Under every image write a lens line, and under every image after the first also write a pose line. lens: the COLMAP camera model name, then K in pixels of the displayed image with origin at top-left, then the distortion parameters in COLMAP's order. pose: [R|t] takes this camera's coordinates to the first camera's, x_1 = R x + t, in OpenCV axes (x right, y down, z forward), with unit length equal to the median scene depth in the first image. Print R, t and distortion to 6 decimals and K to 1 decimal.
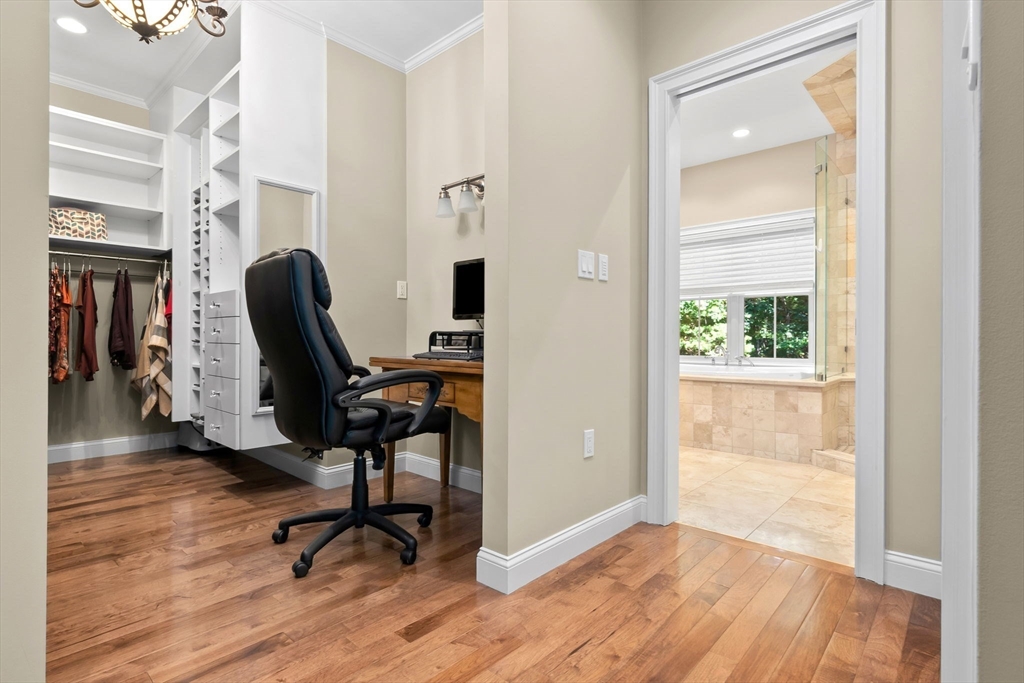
lens RADIAL K [[502.1, 0, 517.9], [0, 502.1, 337.5], [0, 0, 1]] dist [-0.002320, -0.000164]
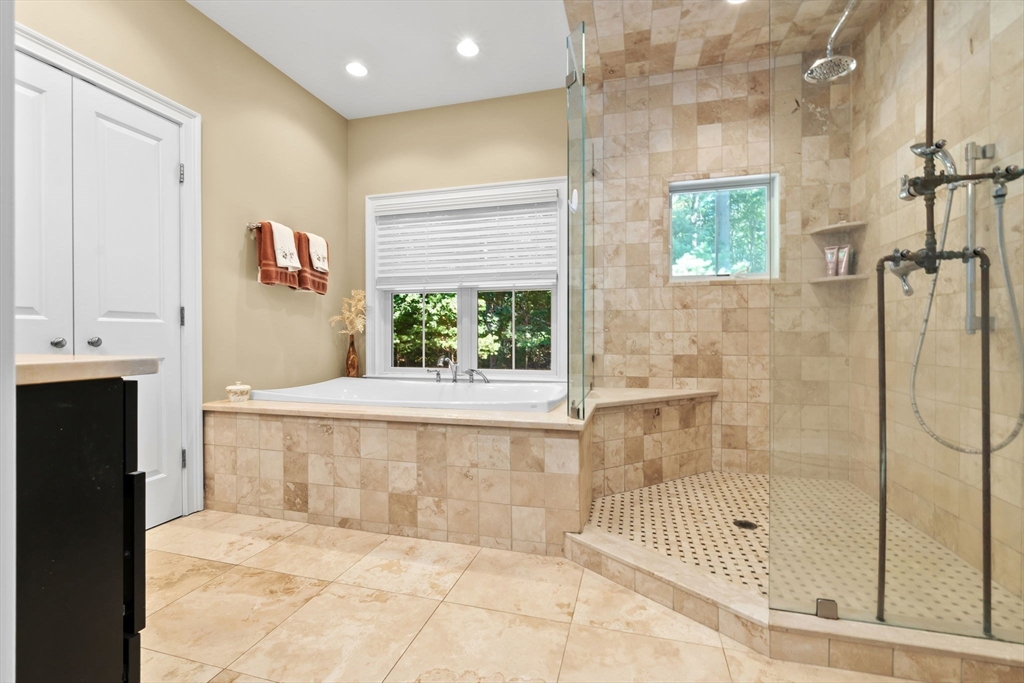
lens RADIAL K [[449.0, 0, 517.7], [0, 449.0, 340.0], [0, 0, 1]] dist [-0.003445, -0.000049]
pose [[0.889665, -0.006659, 0.456565, 0.260331], [0.003191, 0.999960, 0.008367, -0.013984], [-0.456602, -0.005987, 0.889651, 0.490946]]
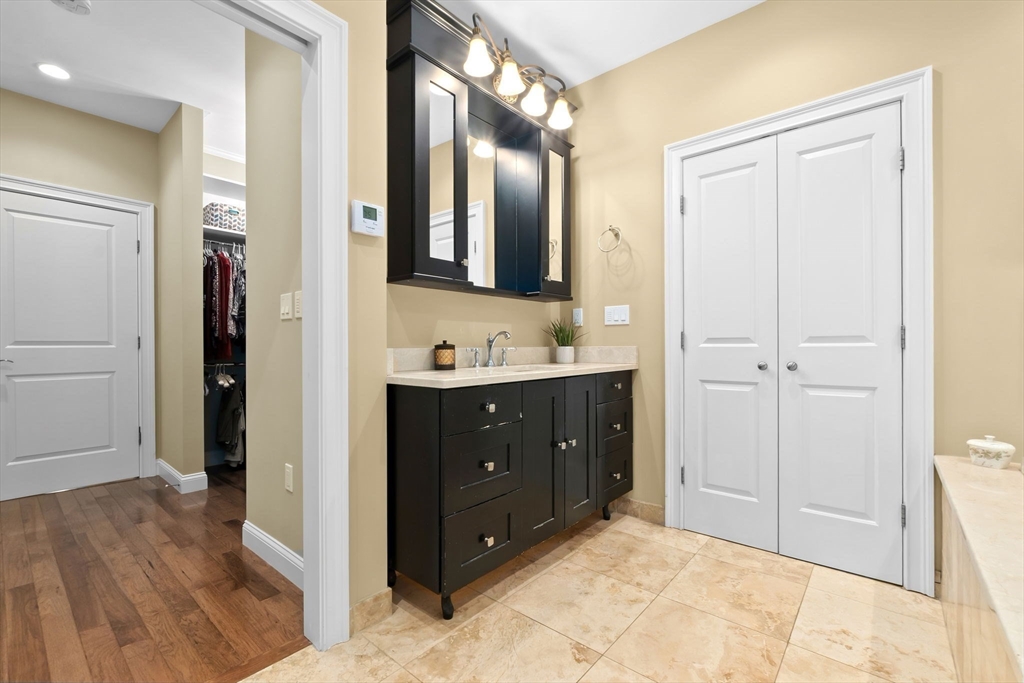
lens RADIAL K [[440.6, 0, 515.5], [0, 440.6, 348.5], [0, 0, 1]] dist [-0.000781, -0.000131]
pose [[0.030384, 0.001874, -0.999537, 0.591979], [0.001259, 0.999997, 0.001913, -0.031836], [0.999537, -0.001316, 0.030382, 0.798977]]
